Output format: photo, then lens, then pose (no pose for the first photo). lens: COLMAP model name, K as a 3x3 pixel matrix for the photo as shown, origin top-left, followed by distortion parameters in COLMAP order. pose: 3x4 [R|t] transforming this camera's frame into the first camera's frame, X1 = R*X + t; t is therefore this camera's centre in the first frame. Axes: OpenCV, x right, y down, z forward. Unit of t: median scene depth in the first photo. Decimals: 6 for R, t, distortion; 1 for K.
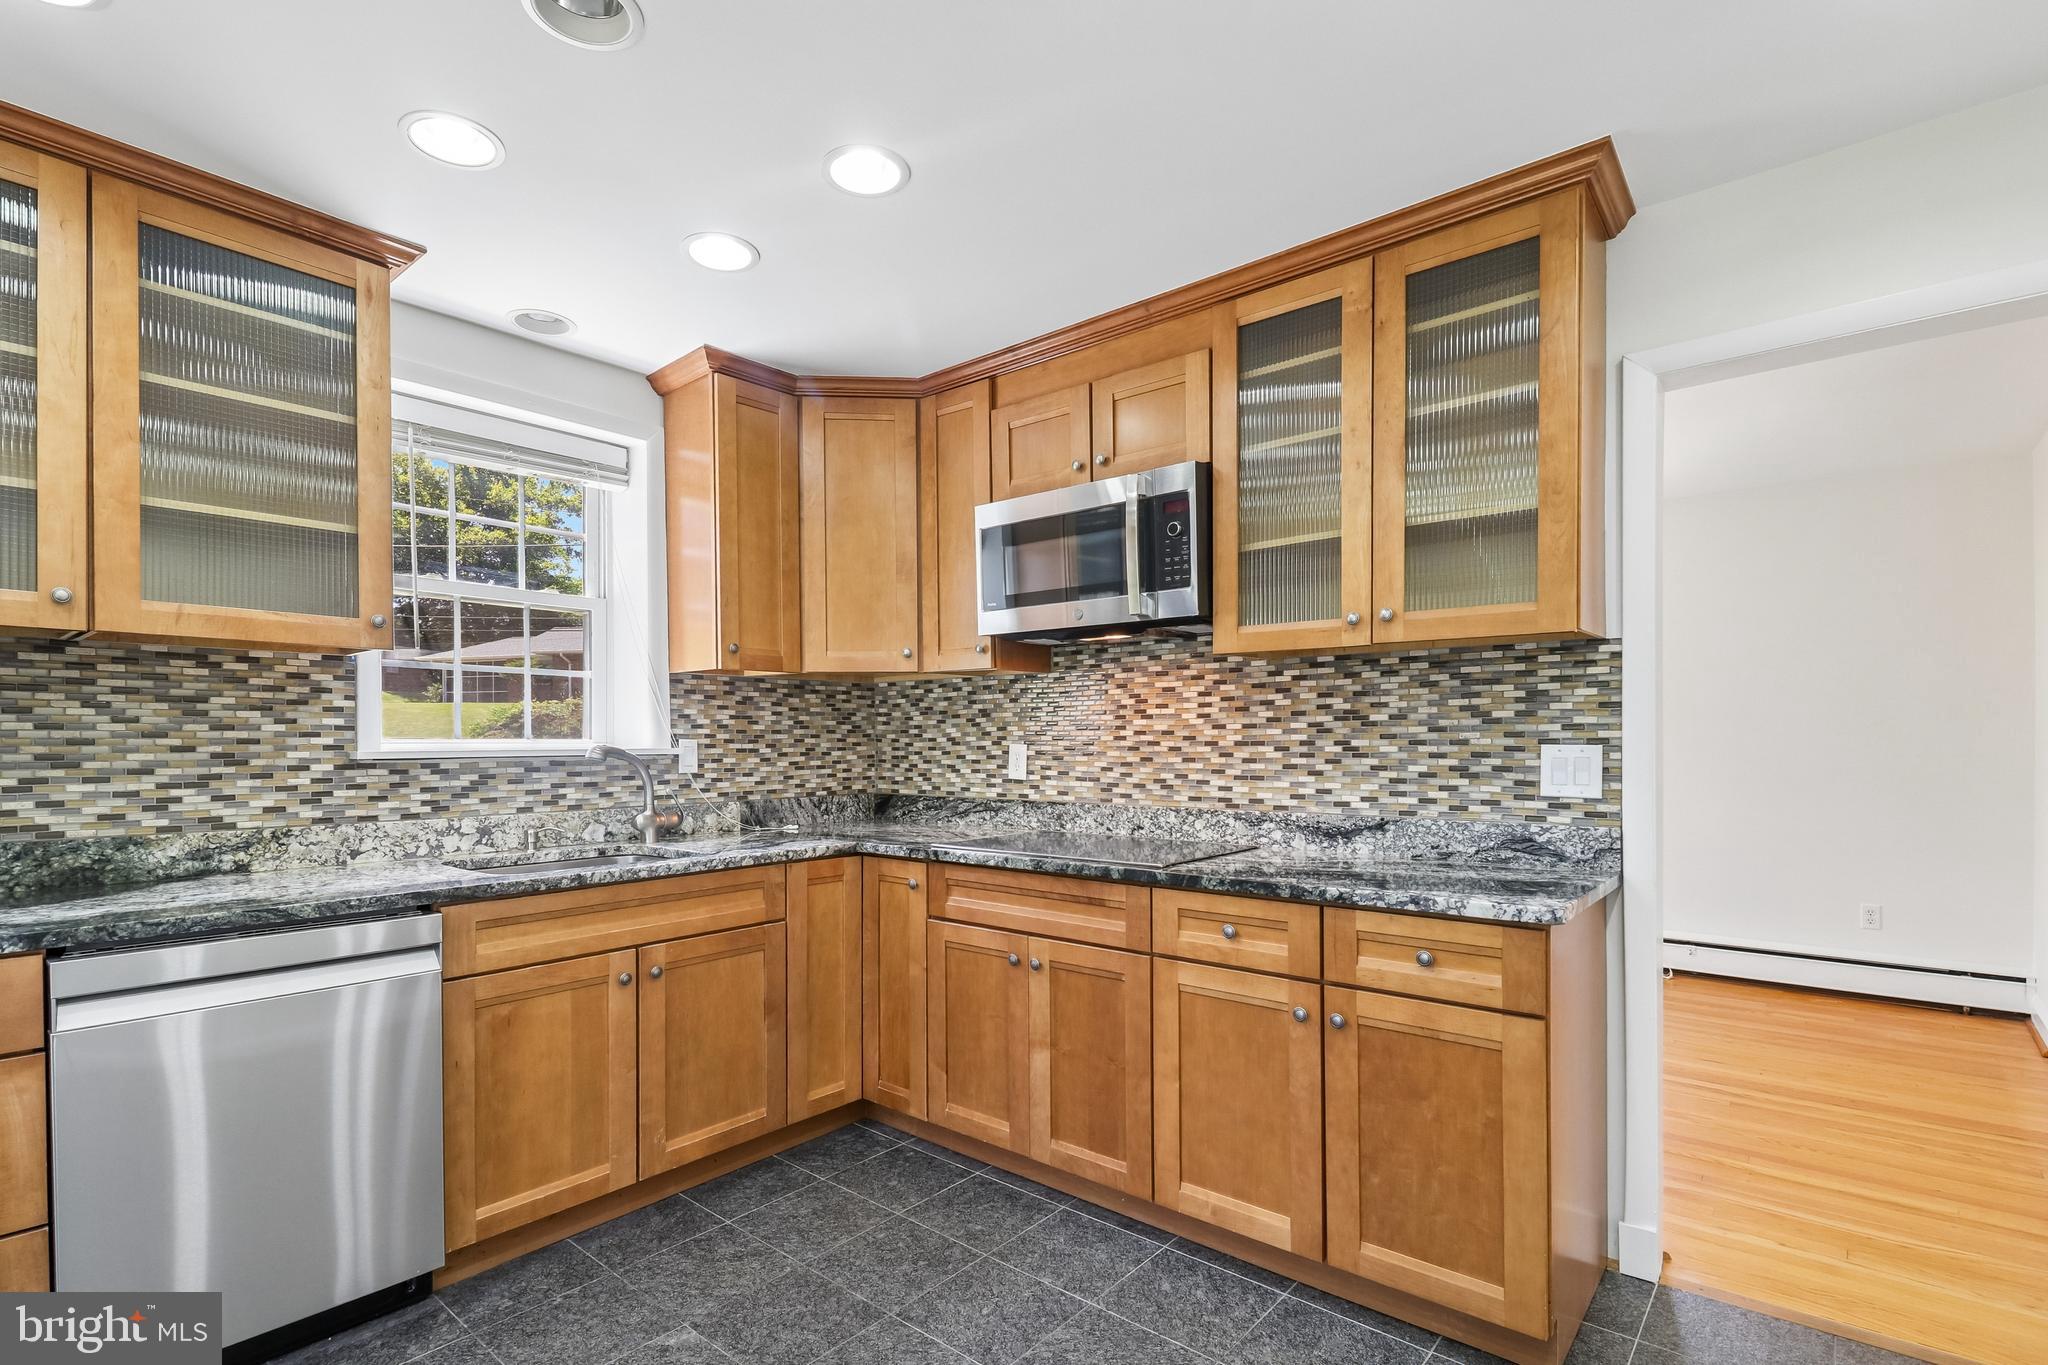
lens RADIAL K [[965.9, 0, 999.1], [0, 965.9, 746.0], [0, 0, 1]] dist [0.019288, -0.015132]
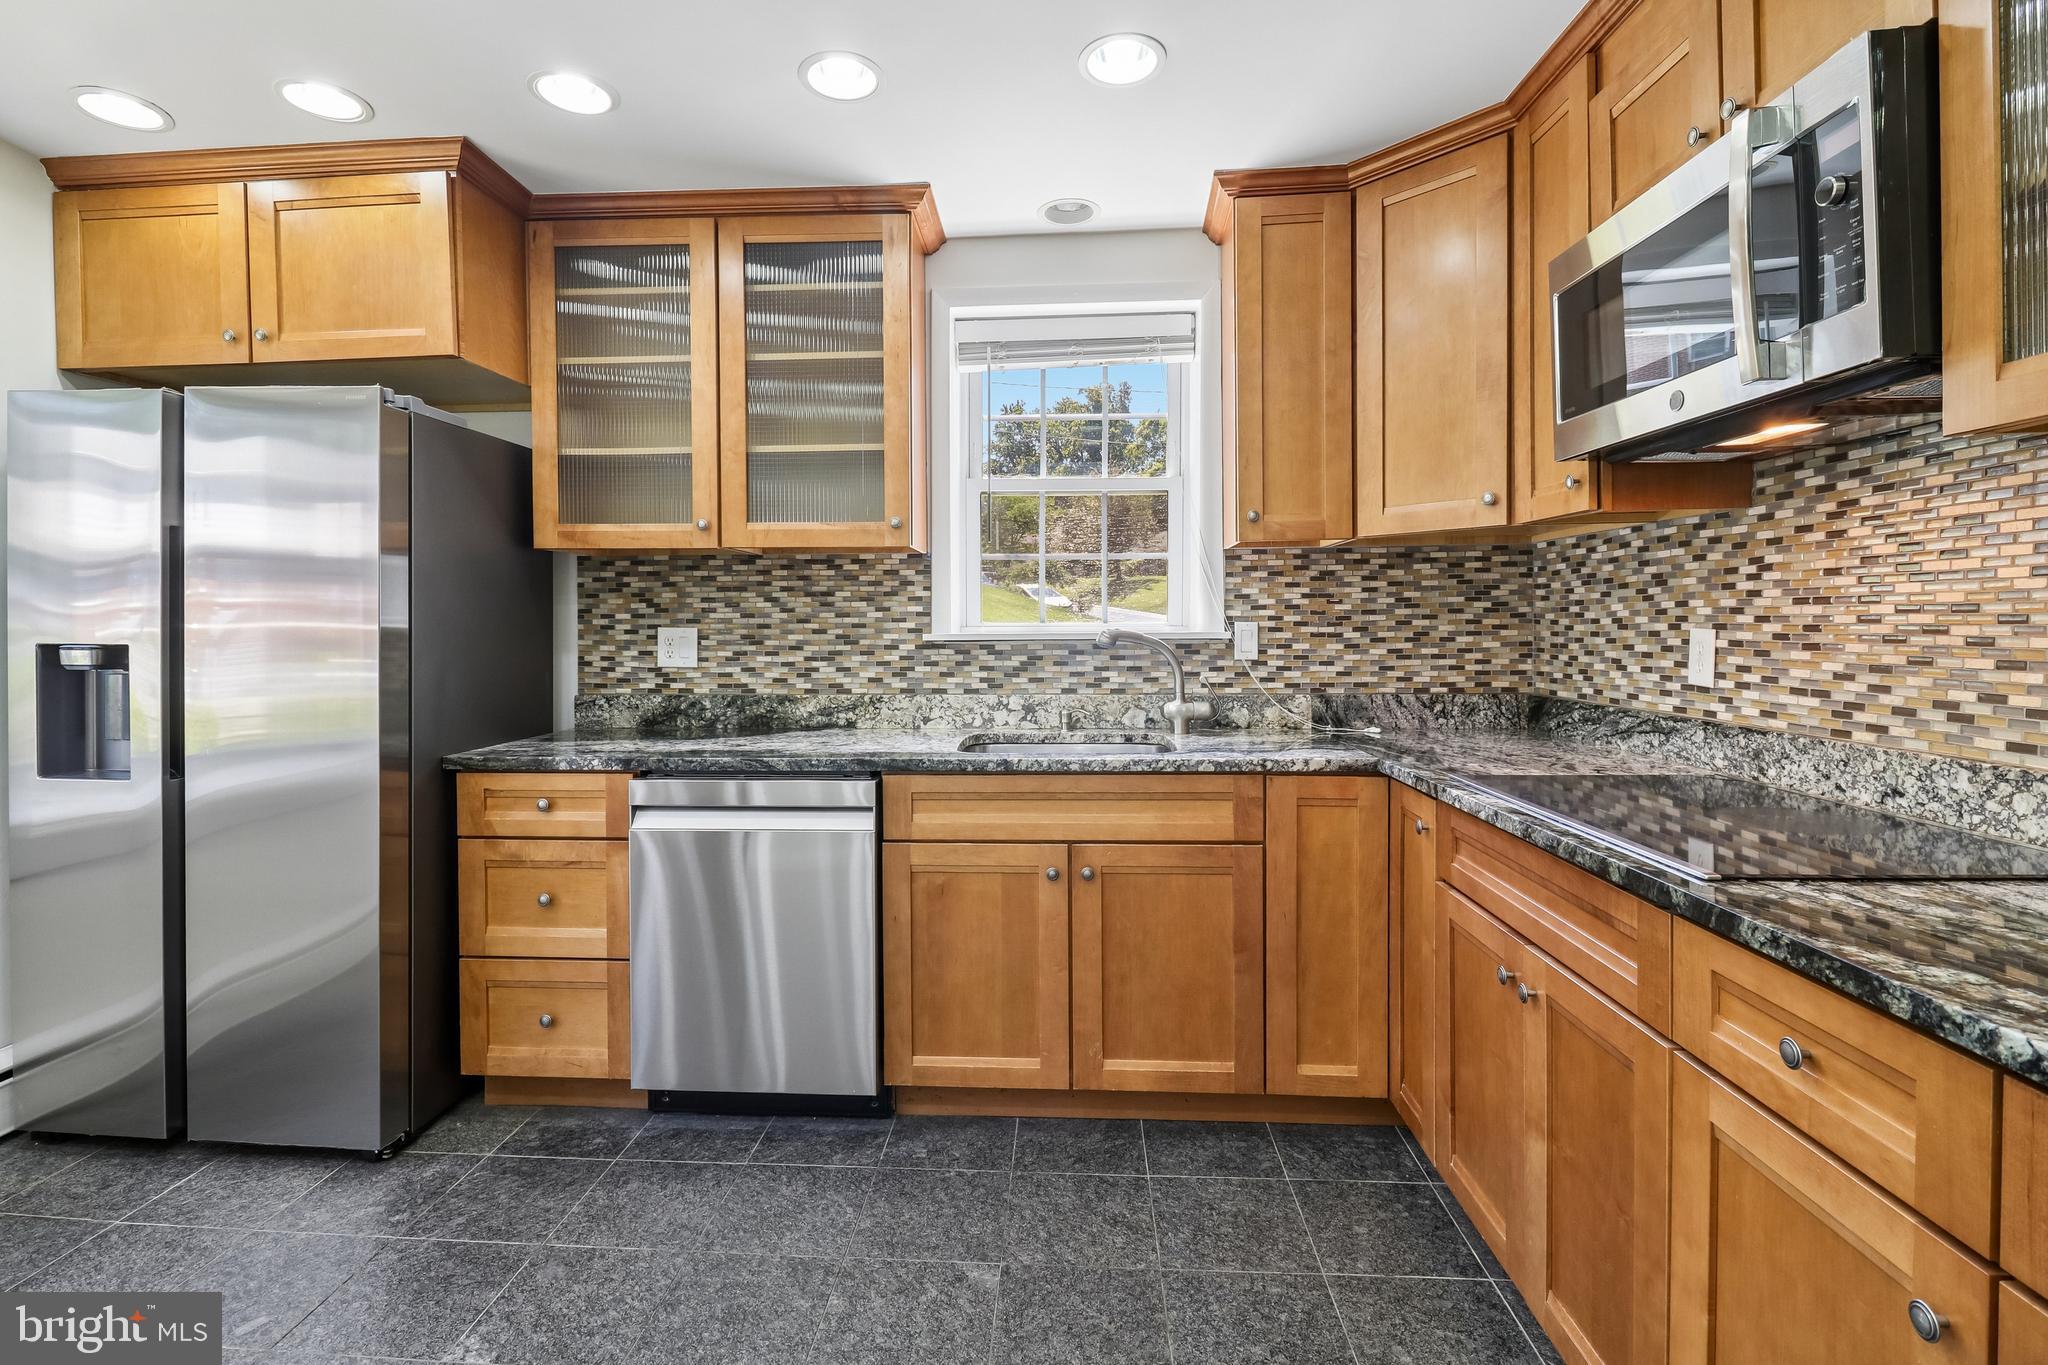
lens RADIAL K [[945.9, 0, 1011.8], [0, 945.9, 638.9], [0, 0, 1]] dist [0.016277, -0.014193]
pose [[0.602837, 0.012576, -0.797765, 0.301811], [-0.000135, 0.999877, 0.015660, -0.006016], [0.797864, -0.009333, 0.602765, 0.365897]]
